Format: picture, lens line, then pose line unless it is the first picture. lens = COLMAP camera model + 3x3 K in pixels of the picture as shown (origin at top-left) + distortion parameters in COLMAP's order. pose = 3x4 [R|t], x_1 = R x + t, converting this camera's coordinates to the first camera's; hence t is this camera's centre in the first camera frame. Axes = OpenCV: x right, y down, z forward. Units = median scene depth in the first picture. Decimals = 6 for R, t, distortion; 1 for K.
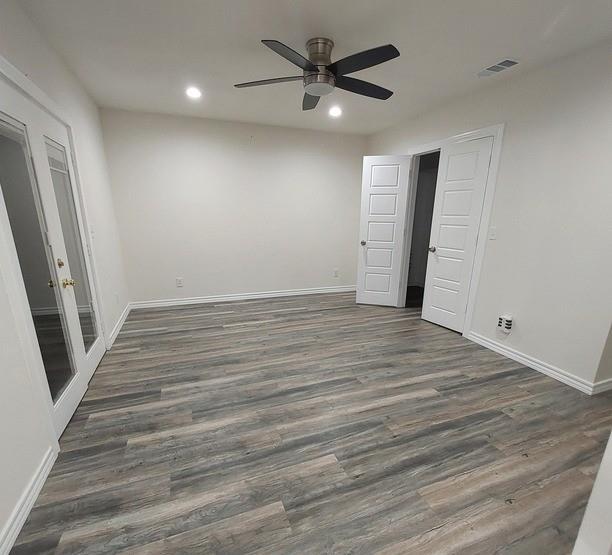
lens RADIAL K [[328.7, 0, 308.0], [0, 328.7, 310.7], [0, 0, 1]] dist [-0.002005, -0.000361]
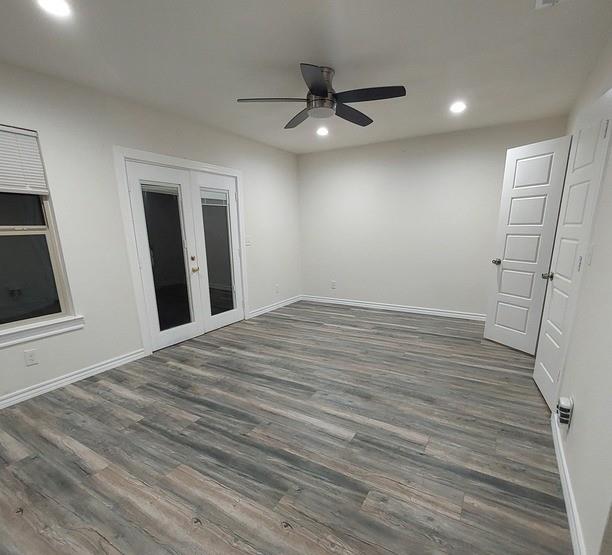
lens RADIAL K [[326.2, 0, 311.0], [0, 326.2, 307.9], [0, 0, 1]] dist [-0.002767, -0.000418]
pose [[0.608554, 0.171241, -0.774815, 0.657029], [-0.204510, 0.977298, 0.055366, -0.069031], [0.766706, 0.124764, 0.629759, 0.260549]]
